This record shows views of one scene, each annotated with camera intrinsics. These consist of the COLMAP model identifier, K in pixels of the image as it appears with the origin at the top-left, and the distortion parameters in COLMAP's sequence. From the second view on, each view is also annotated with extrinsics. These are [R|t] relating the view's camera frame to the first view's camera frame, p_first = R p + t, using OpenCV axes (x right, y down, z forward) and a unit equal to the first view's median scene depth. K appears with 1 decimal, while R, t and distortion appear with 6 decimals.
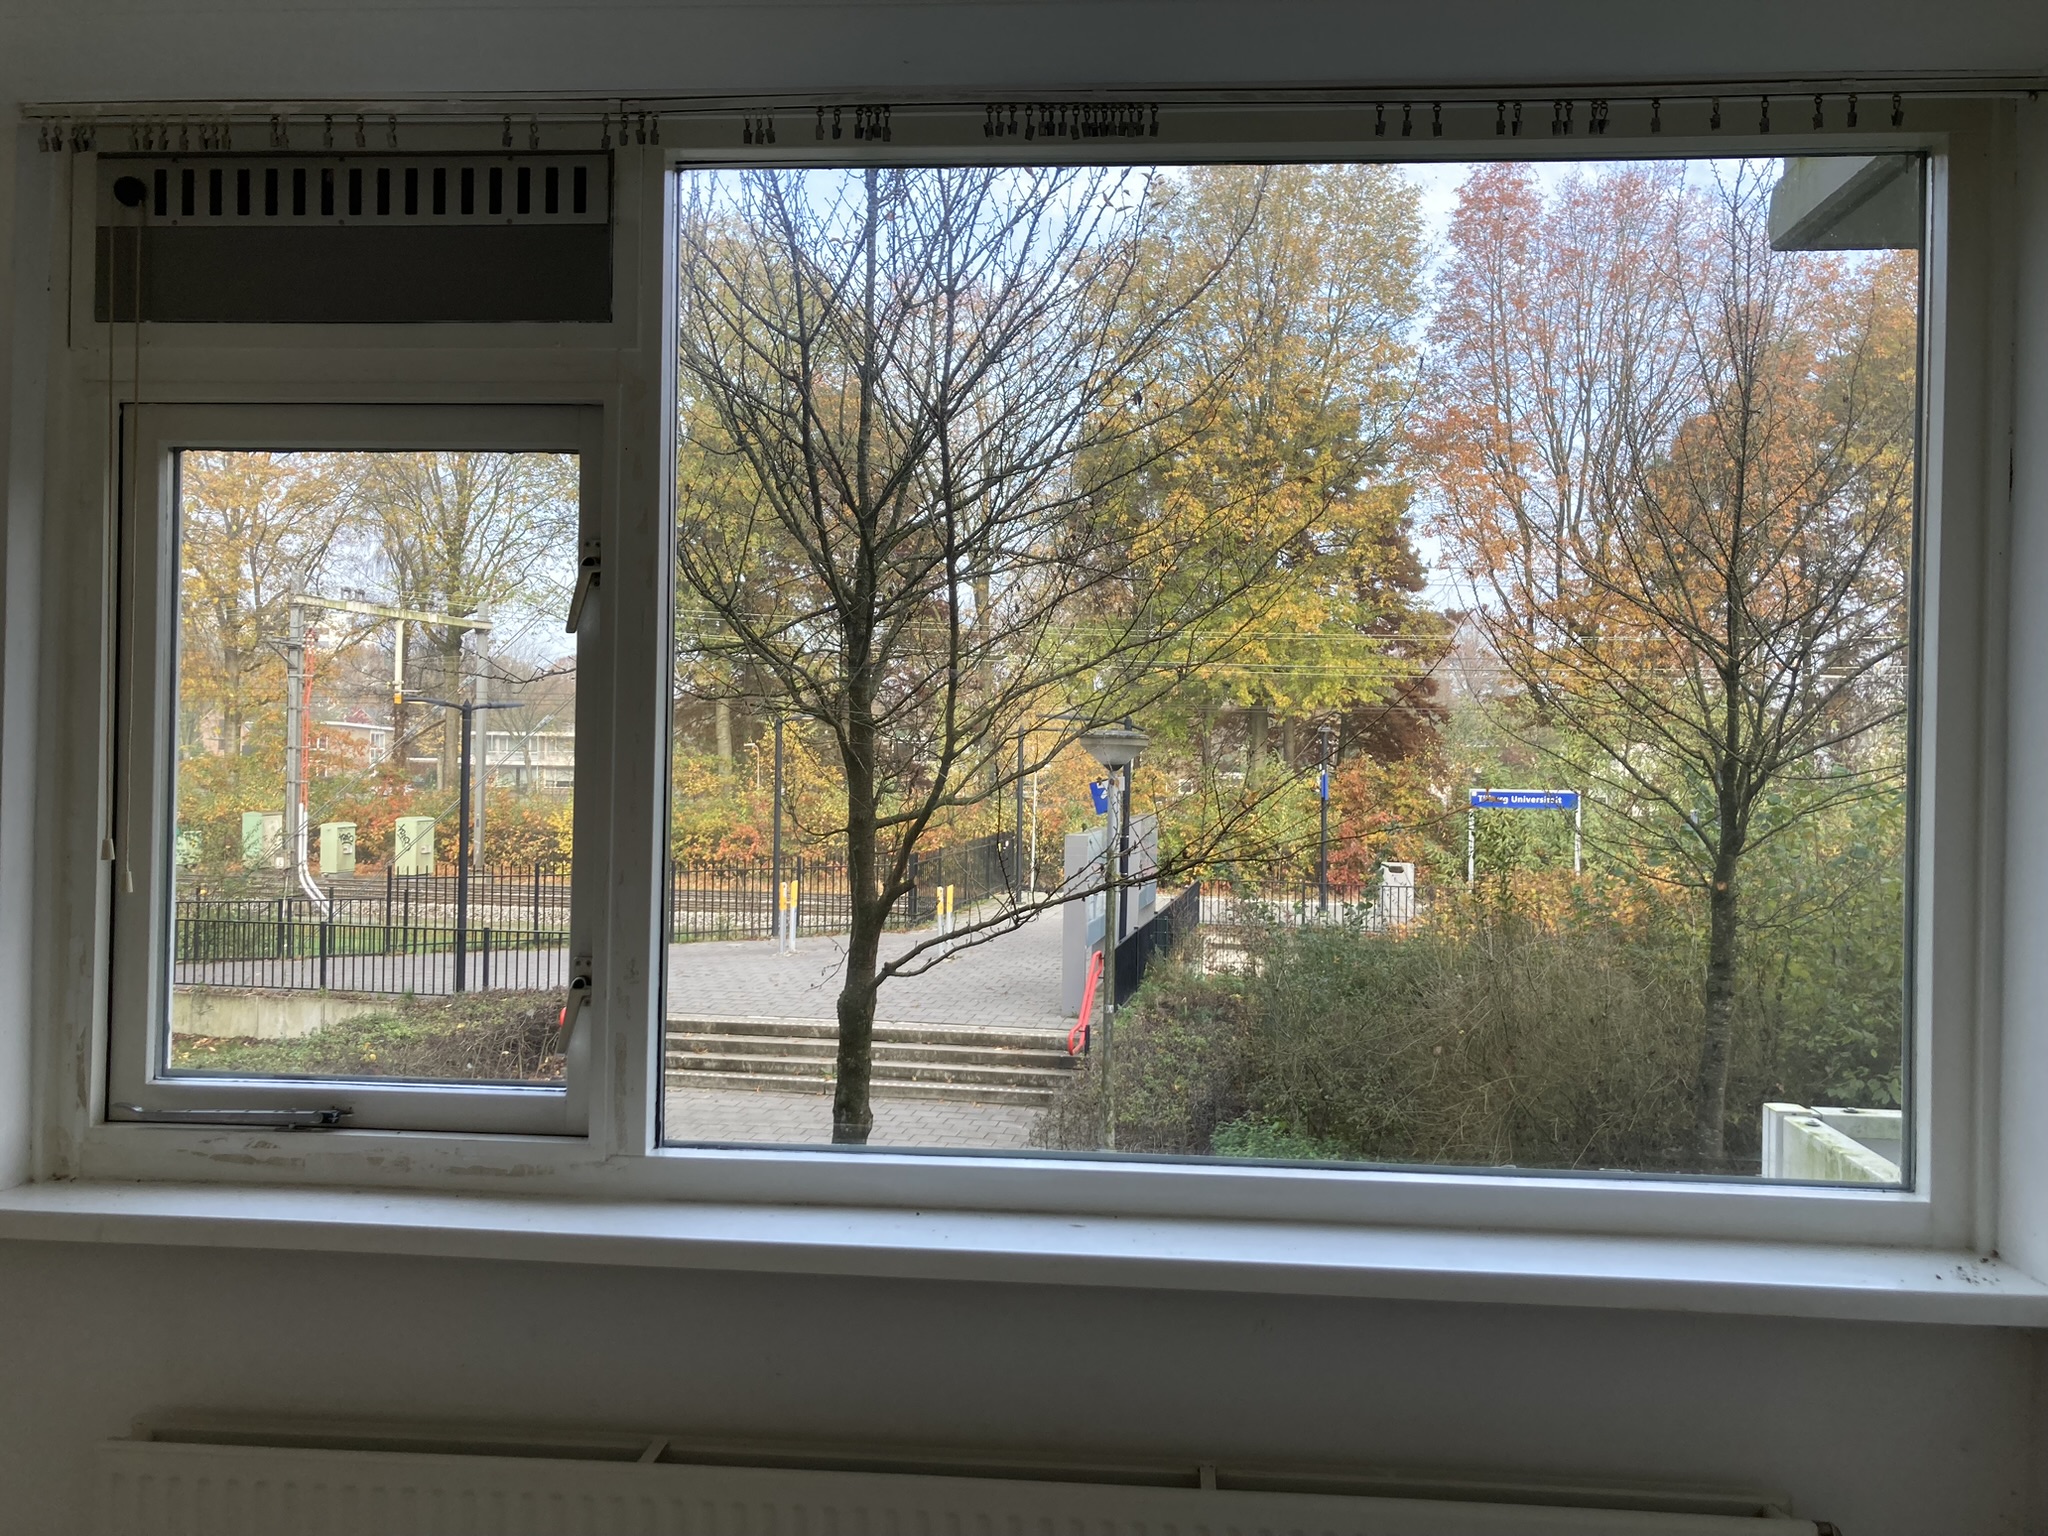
lens RADIAL K [[1681.2, 0, 1024.0], [0, 1681.2, 768.0], [0, 0, 1]] dist [-0.007692, -0.005704]
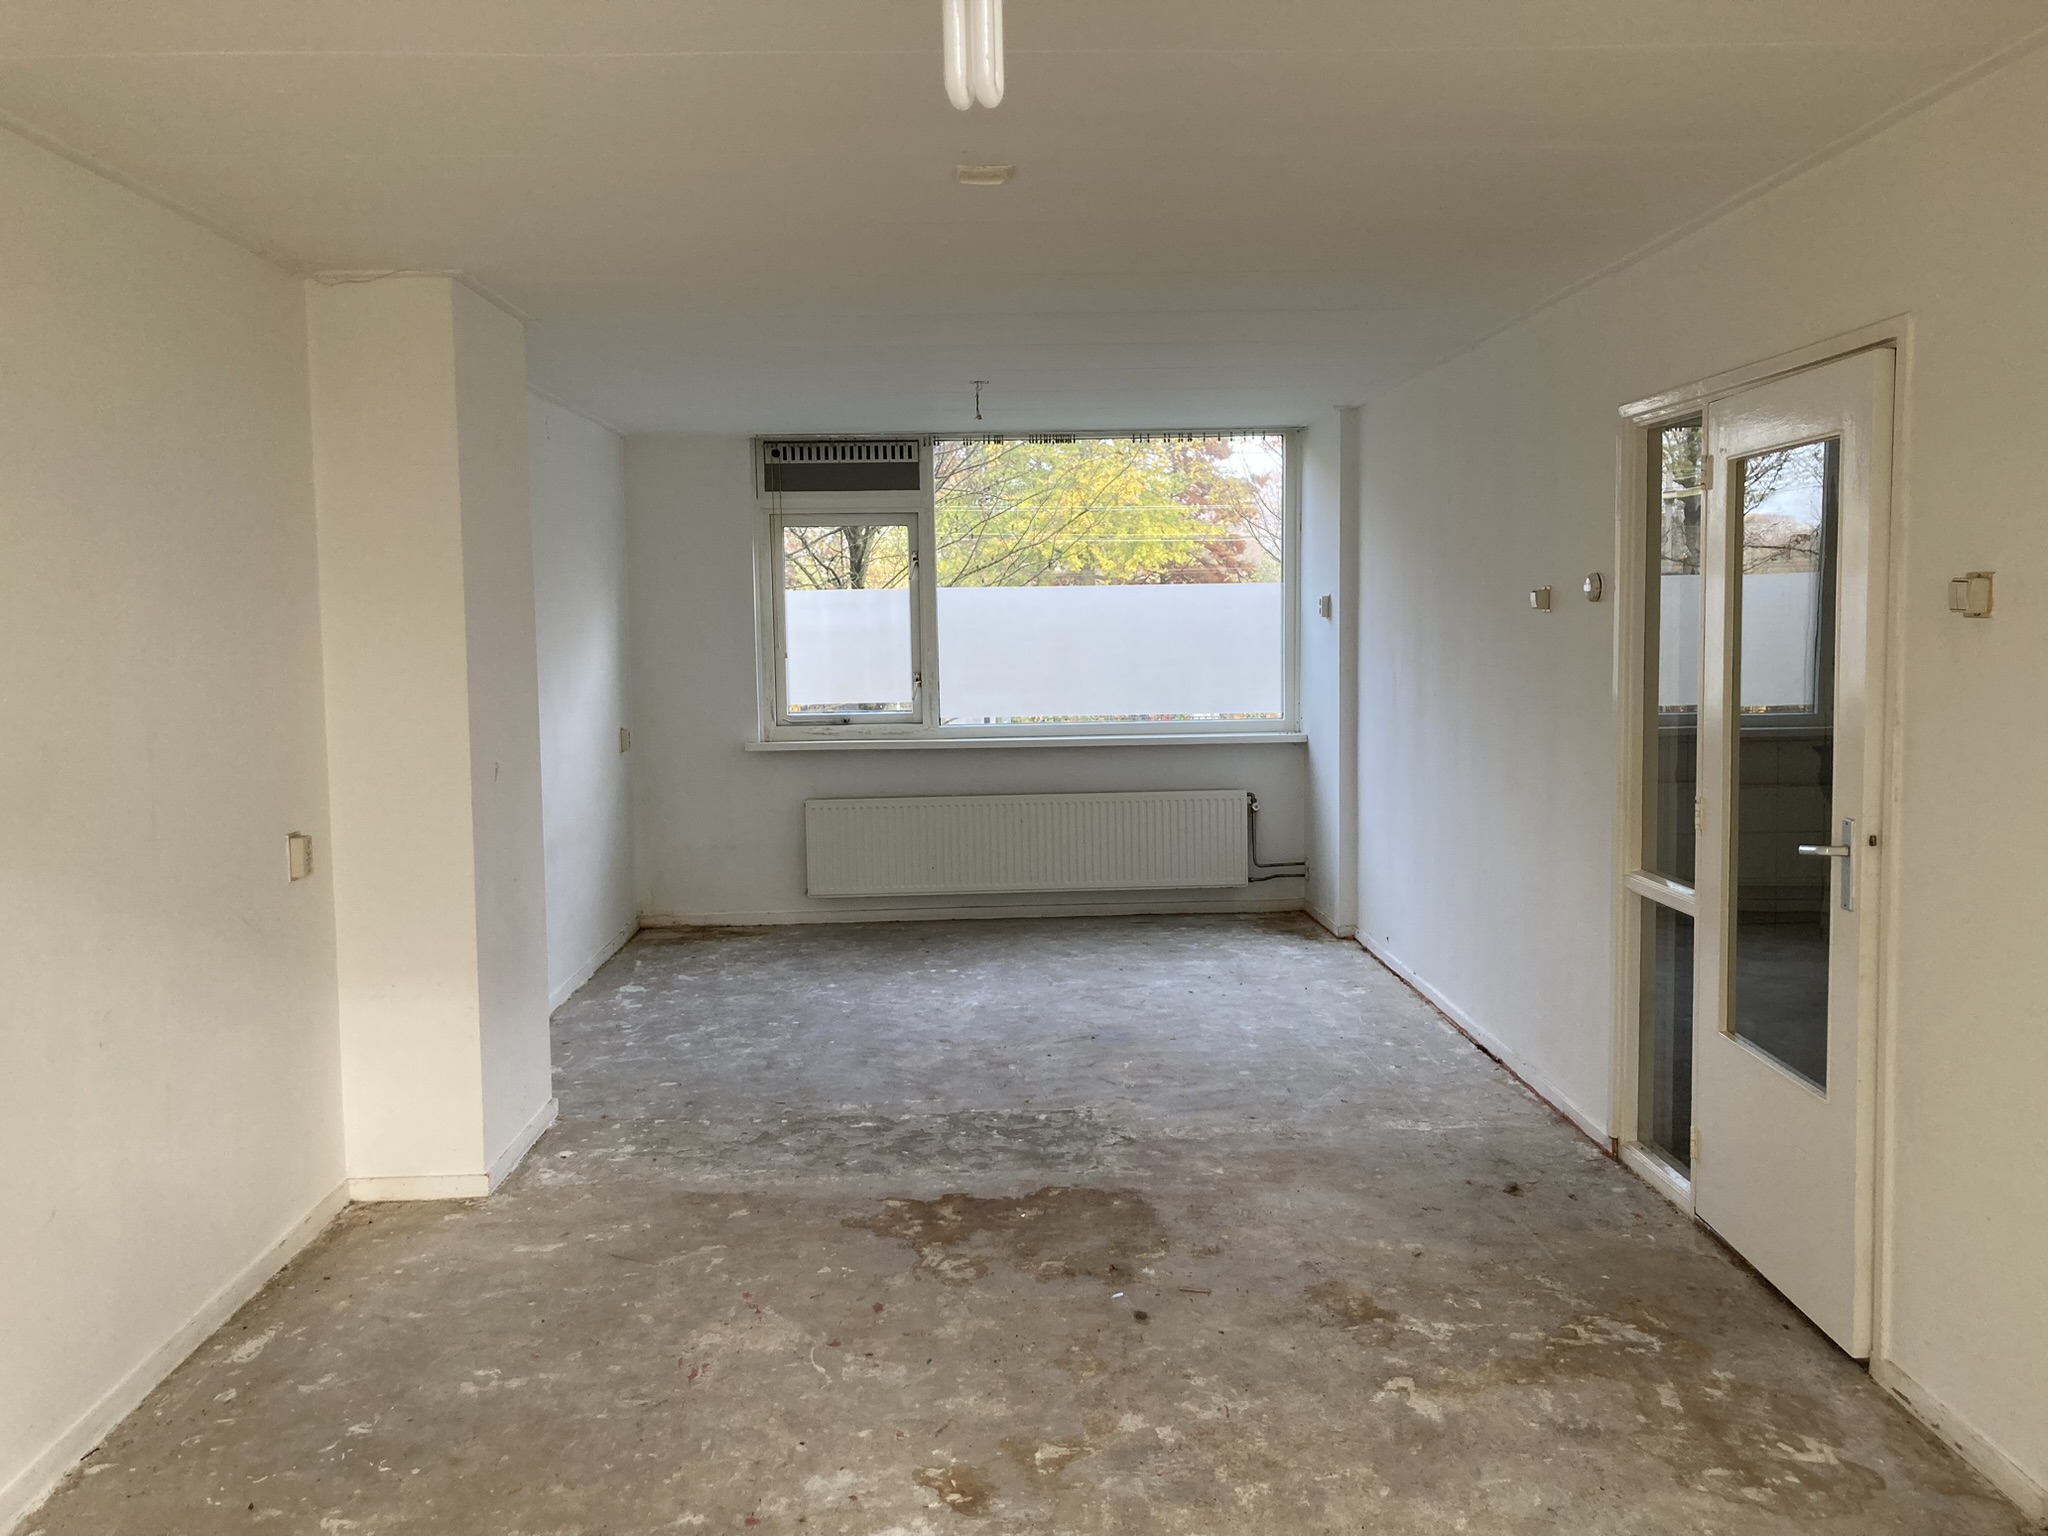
lens RADIAL K [[1681.2, 0, 1024.0], [0, 1681.2, 768.0], [0, 0, 1]] dist [-0.007692, -0.005704]
pose [[0.994176, -0.042916, 0.098857, -0.020818], [0.034796, 0.995988, 0.082441, 0.001592], [-0.101998, -0.078521, 0.991681, -0.131900]]
